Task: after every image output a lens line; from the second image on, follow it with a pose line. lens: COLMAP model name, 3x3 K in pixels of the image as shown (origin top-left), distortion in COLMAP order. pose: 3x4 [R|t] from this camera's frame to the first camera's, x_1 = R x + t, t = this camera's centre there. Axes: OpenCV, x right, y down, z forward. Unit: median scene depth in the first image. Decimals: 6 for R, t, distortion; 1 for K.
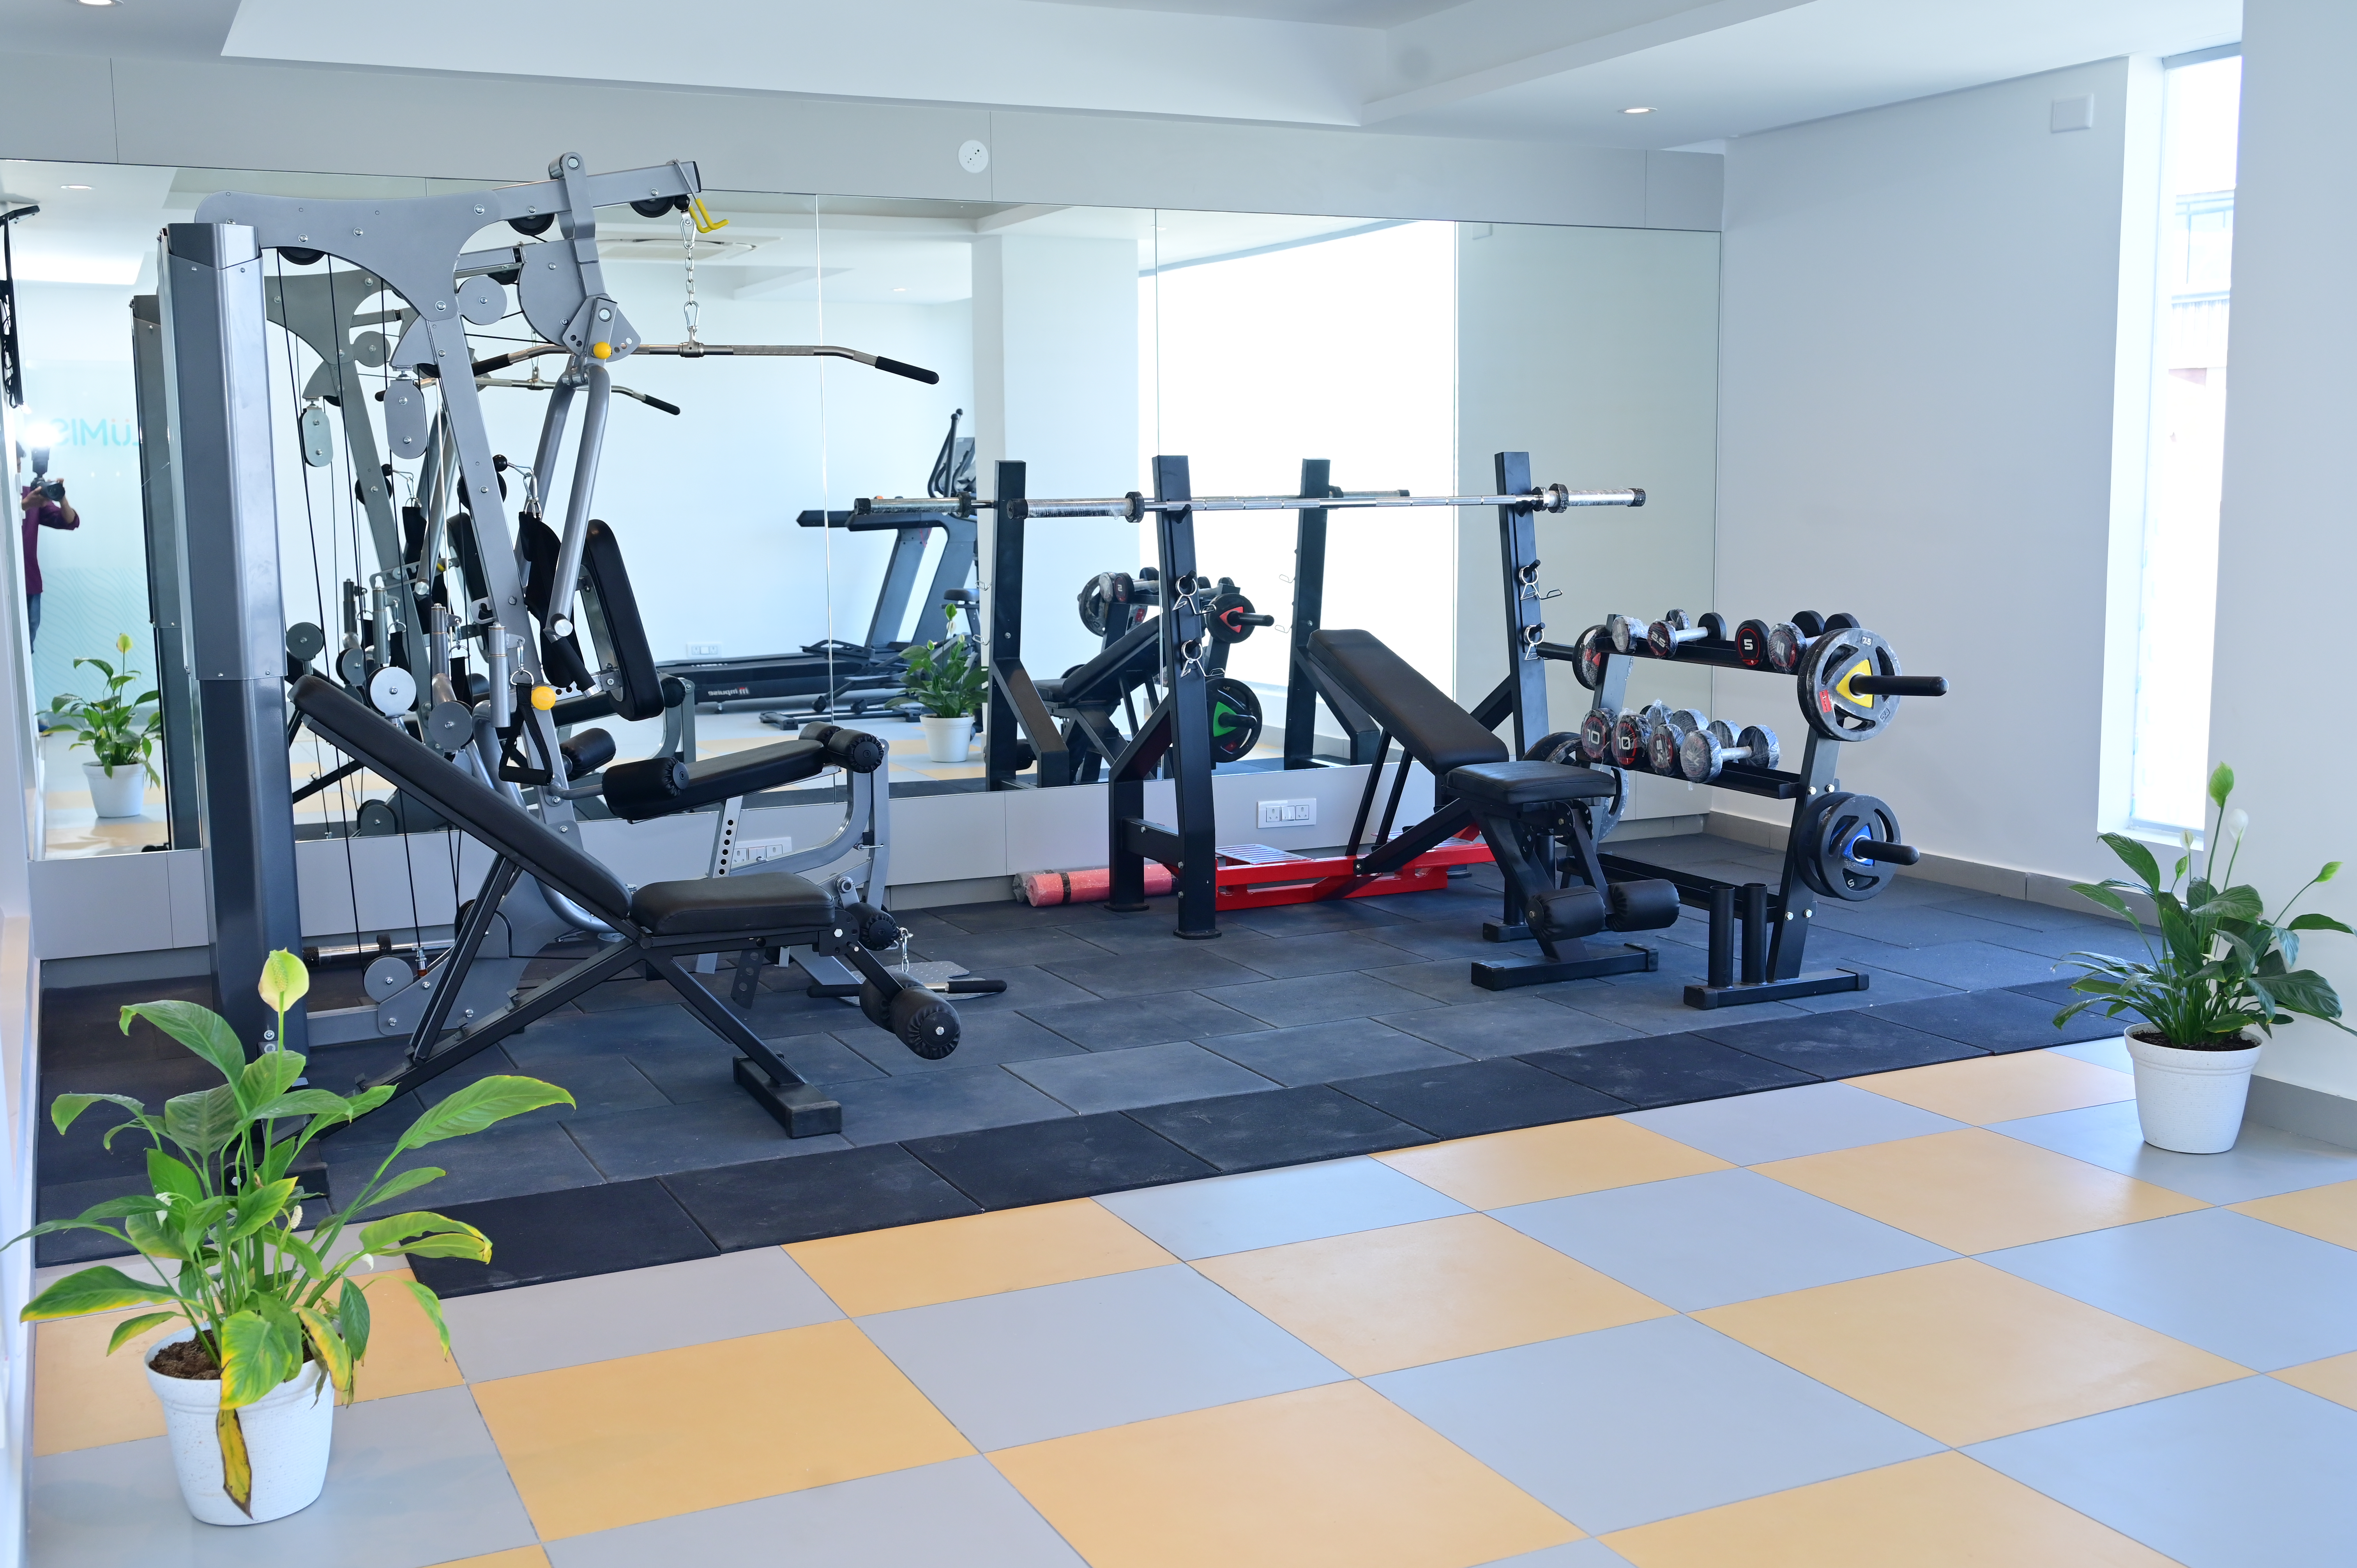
lens RADIAL K [[2357.0, 0, 1178.5], [0, 2357.0, 784.0], [0, 0, 1]] dist [0.015868, -0.003239]
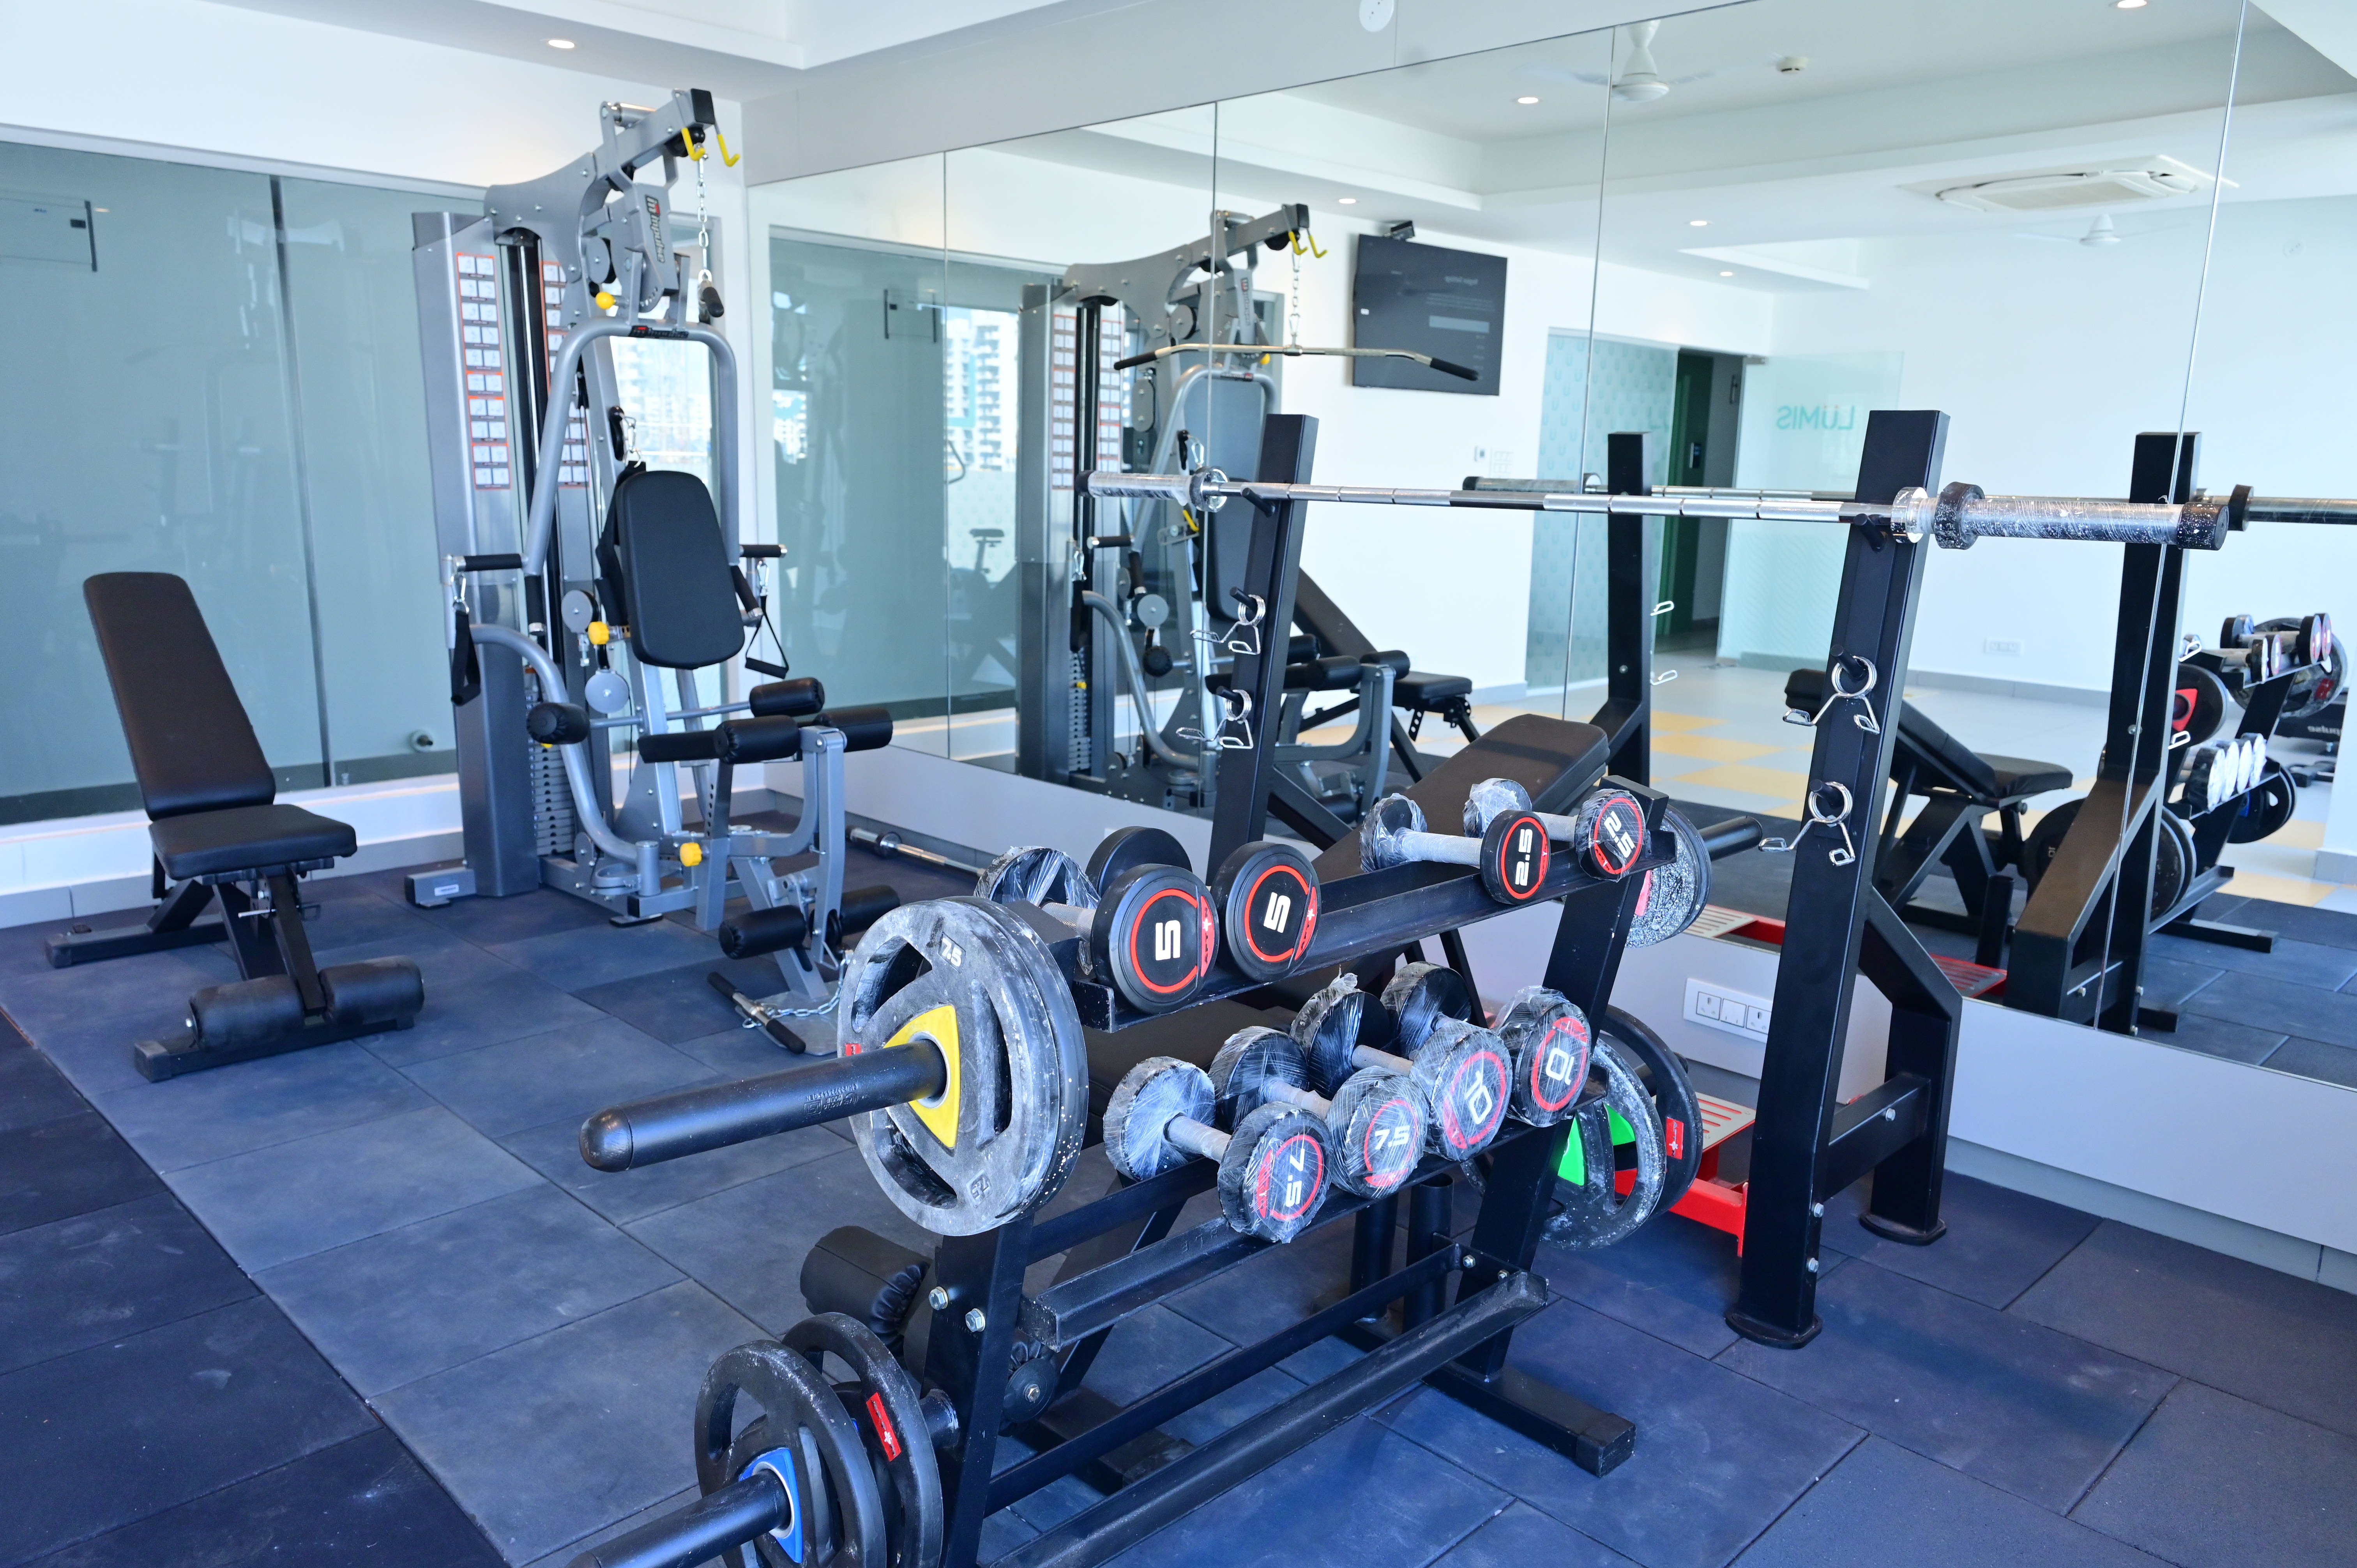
lens RADIAL K [[1657.7, 0, 1178.5], [0, 1657.7, 784.0], [0, 0, 1]] dist [0.023768, 0.000070]
pose [[0.325452, 0.202868, -0.923540, 0.461746], [-0.146936, 0.975699, 0.162546, -0.113856], [0.934072, 0.082800, 0.347352, 0.850700]]
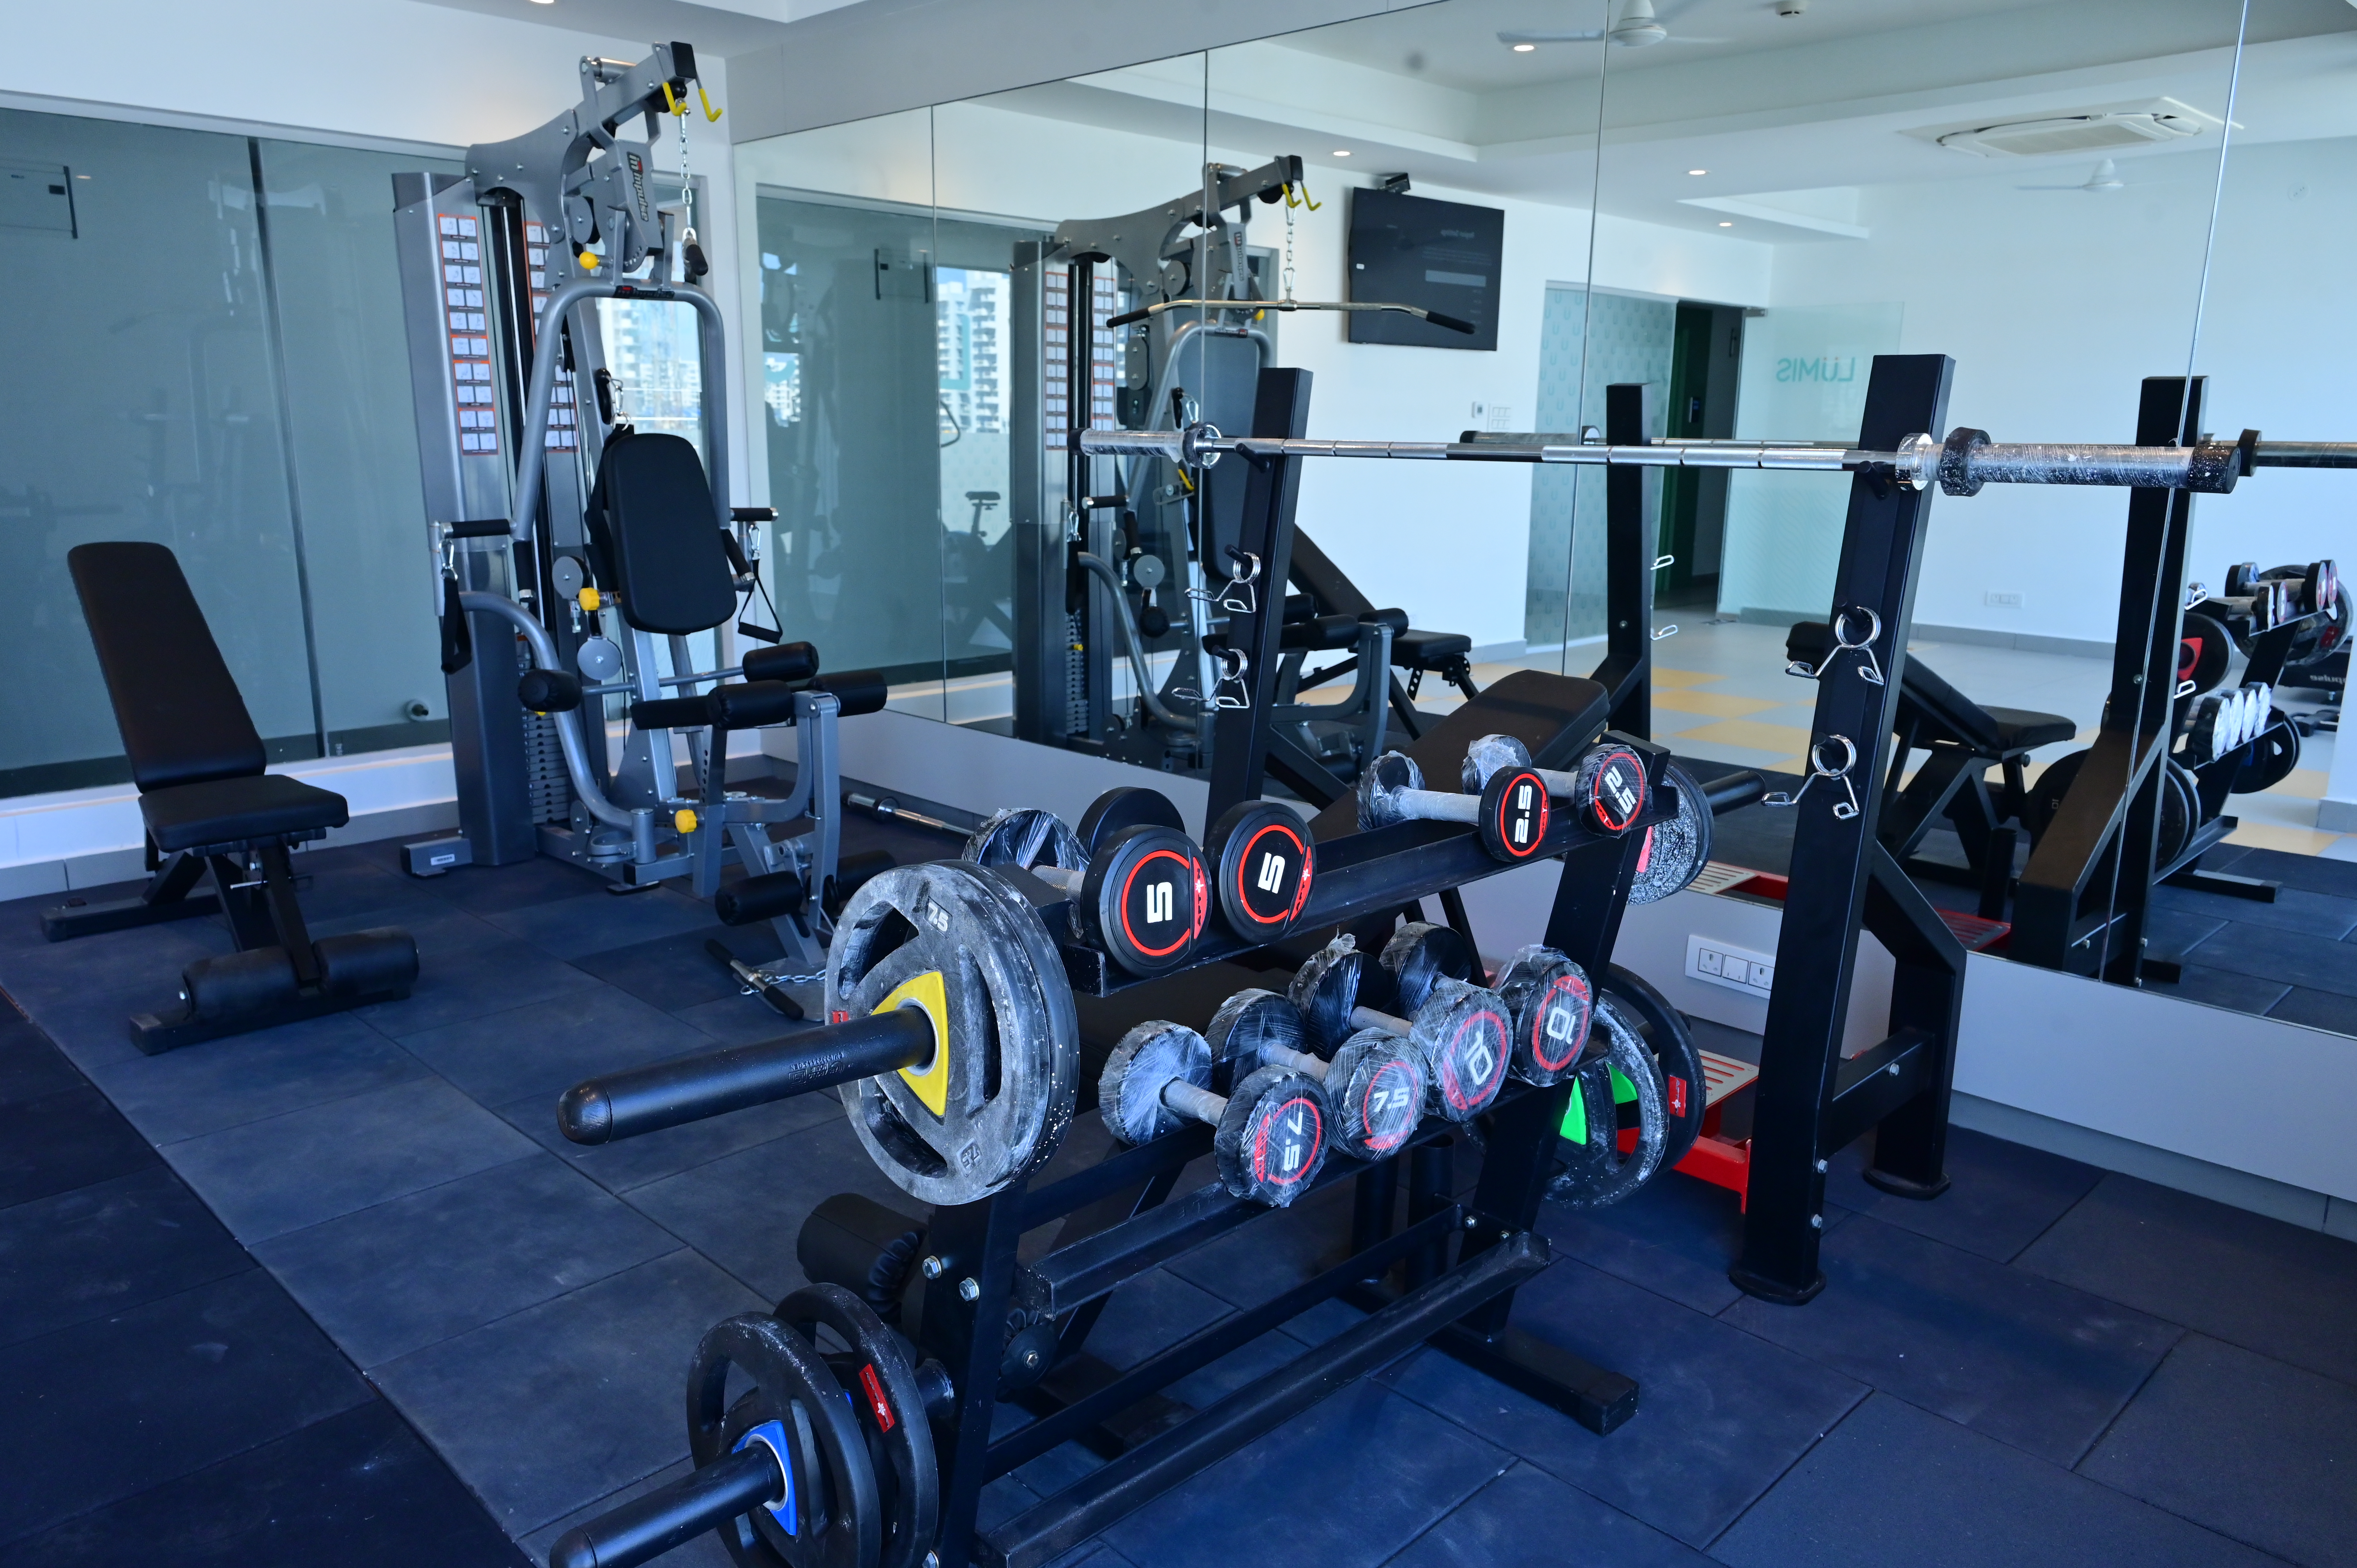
lens RADIAL K [[1657.7, 0, 1178.5], [0, 1657.7, 784.0], [0, 0, 1]] dist [0.023768, 0.000070]
pose [[0.327644, 0.220378, -0.918740, 0.457447], [-0.136445, 0.973259, 0.184796, -0.112729], [0.934897, 0.064810, 0.348951, 0.853701]]
